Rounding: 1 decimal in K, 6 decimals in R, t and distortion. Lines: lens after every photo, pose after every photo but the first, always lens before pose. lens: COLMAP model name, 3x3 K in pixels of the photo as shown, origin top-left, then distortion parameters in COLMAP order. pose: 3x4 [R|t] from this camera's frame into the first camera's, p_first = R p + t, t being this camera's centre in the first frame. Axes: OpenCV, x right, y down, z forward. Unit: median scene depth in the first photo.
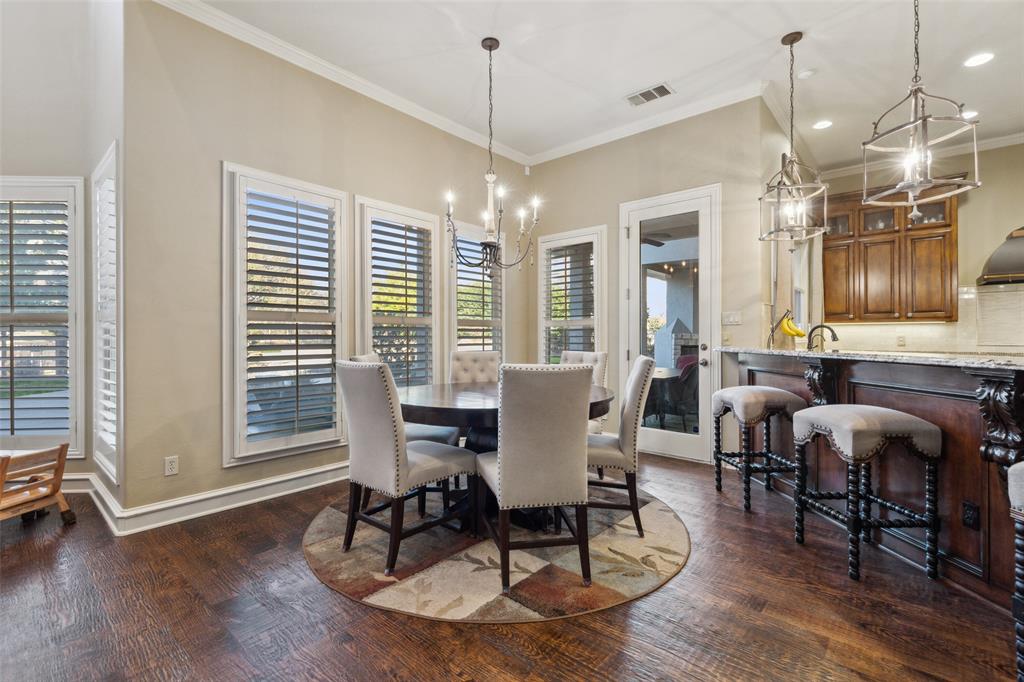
lens RADIAL K [[460.1, 0, 512.4], [0, 460.1, 336.7], [0, 0, 1]] dist [0.001109, 0.000196]
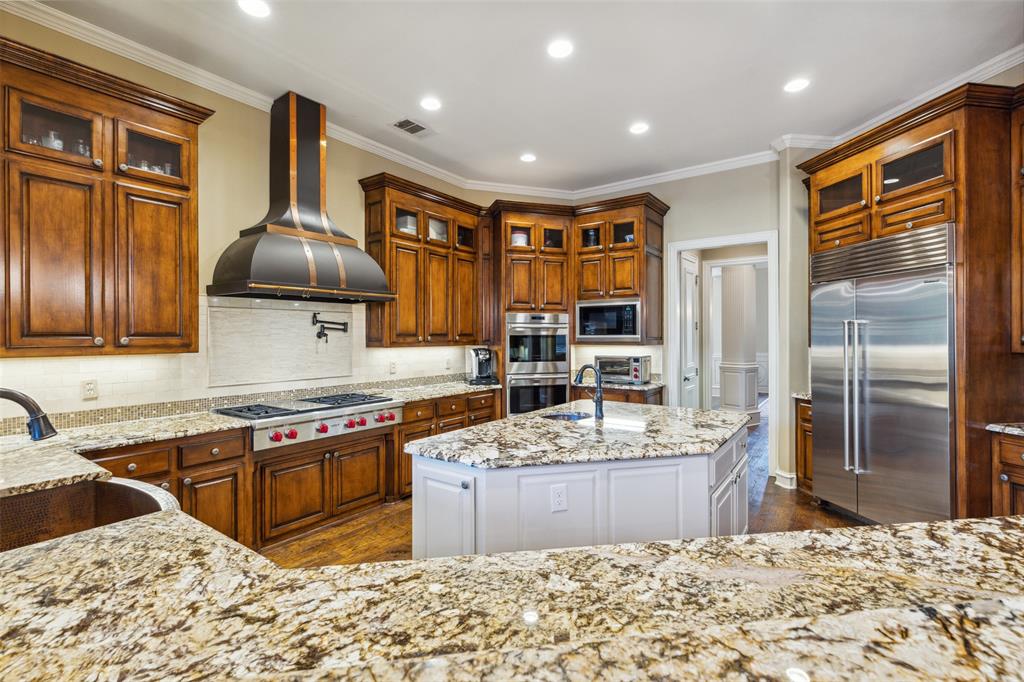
lens RADIAL K [[460.1, 0, 513.1], [0, 460.1, 335.9], [0, 0, 1]] dist [0.001109, 0.000196]
pose [[-0.089865, -0.002075, 0.995952, 0.317063], [0.004092, 0.999989, 0.002452, -0.052462], [-0.995946, 0.004296, -0.089856, 0.616427]]
